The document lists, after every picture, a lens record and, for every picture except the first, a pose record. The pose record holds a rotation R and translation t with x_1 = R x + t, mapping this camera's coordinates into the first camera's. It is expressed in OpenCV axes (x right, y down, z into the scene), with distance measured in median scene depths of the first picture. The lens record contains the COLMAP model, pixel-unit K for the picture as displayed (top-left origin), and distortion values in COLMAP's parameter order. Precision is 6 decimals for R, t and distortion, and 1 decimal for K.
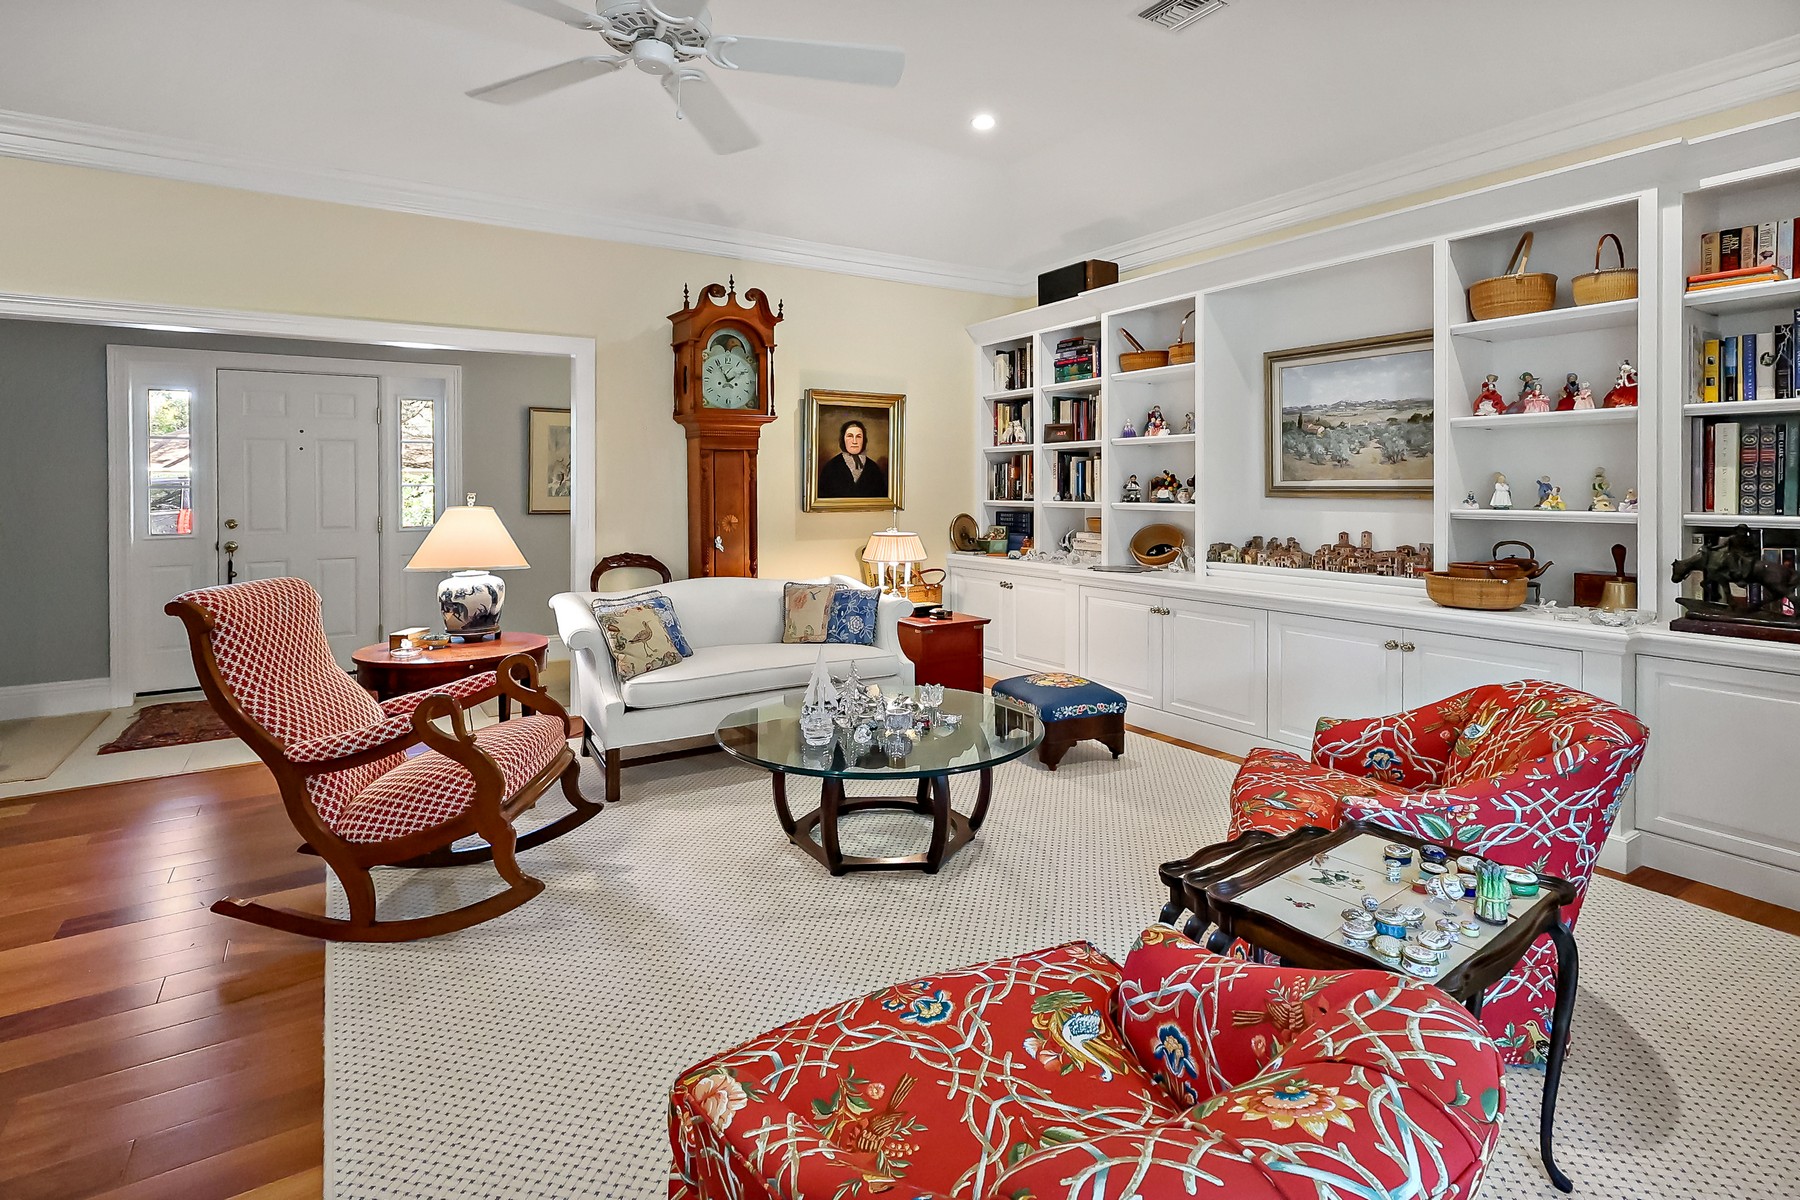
lens RADIAL K [[871.3, 0, 900.0], [0, 871.3, 600.0], [0, 0, 1]] dist [0.003080, 0.001005]
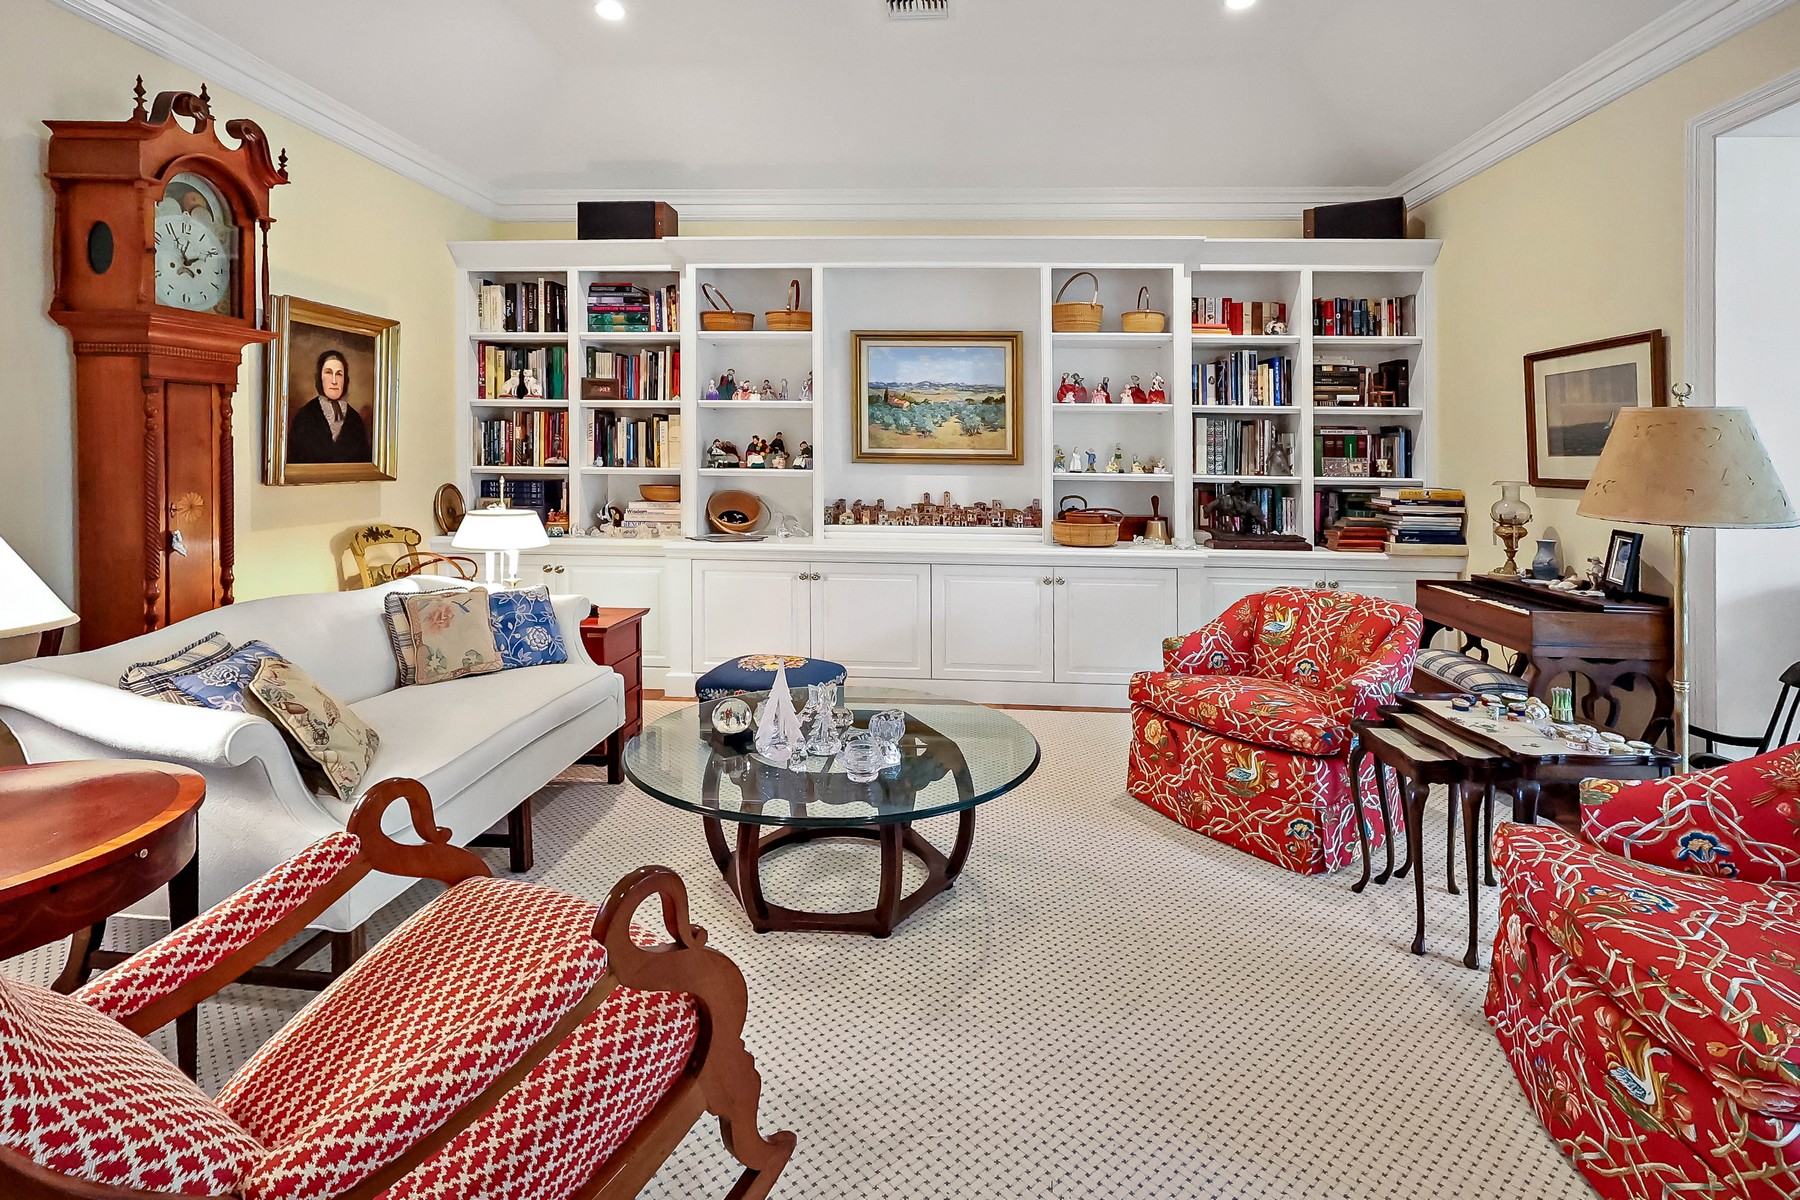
lens RADIAL K [[872.4, 0, 900.4], [0, 872.4, 547.0], [0, 0, 1]] dist [-0.002691, 0.000168]
pose [[0.597782, -0.076578, 0.797993, -0.398988], [0.092263, 0.995384, 0.026406, -0.034882], [-0.796332, 0.057840, 0.602089, 0.287549]]
